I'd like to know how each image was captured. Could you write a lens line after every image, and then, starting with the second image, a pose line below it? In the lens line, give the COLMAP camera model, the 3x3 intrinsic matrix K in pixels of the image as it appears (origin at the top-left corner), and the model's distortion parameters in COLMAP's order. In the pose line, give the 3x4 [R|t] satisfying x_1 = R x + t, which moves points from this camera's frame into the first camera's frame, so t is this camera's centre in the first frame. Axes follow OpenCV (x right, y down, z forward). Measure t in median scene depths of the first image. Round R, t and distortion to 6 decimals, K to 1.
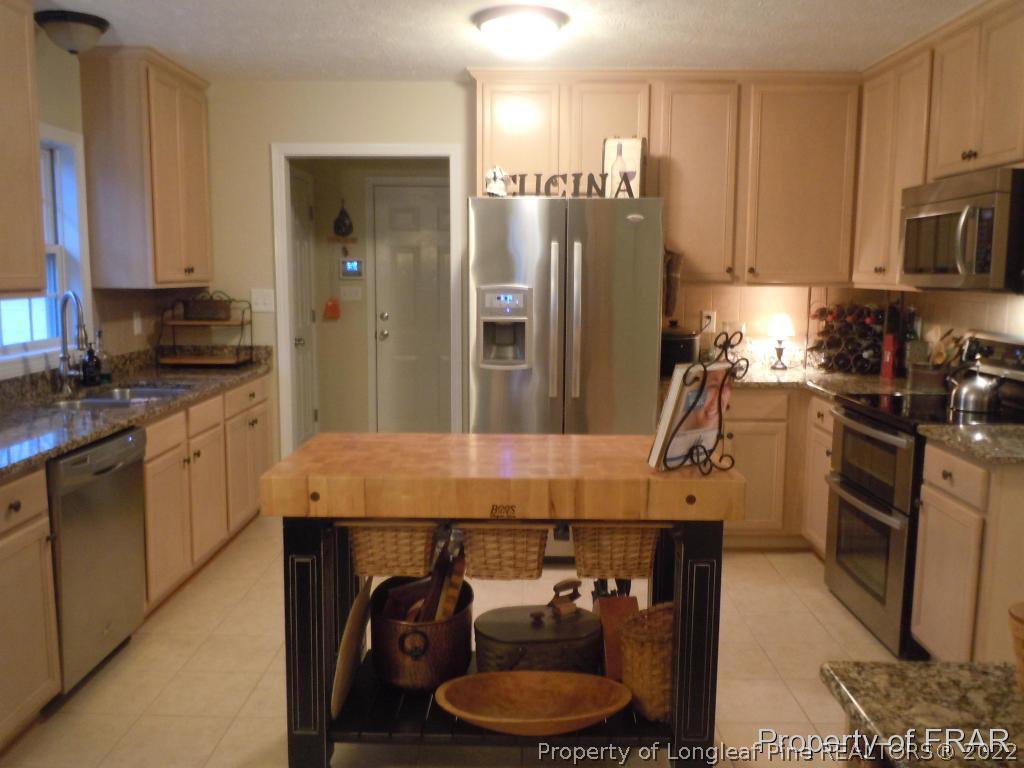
lens RADIAL K [[852.4, 0, 512.0], [0, 852.4, 384.0], [0, 0, 1]] dist [-0.002028, -0.002926]
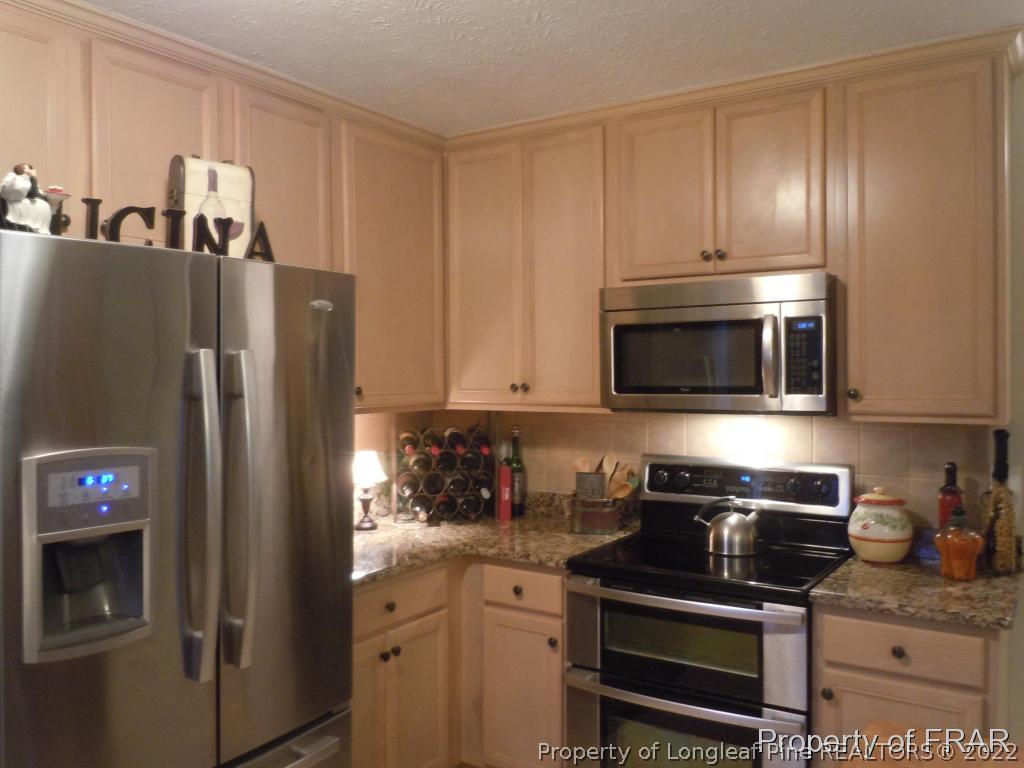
lens RADIAL K [[852.4, 0, 512.0], [0, 852.4, 384.0], [0, 0, 1]] dist [-0.002028, -0.002926]
pose [[0.560333, -0.023534, 0.827933, -0.233344], [0.122973, 0.990882, -0.055060, -0.098330], [-0.819087, 0.132665, 0.558118, 0.591838]]
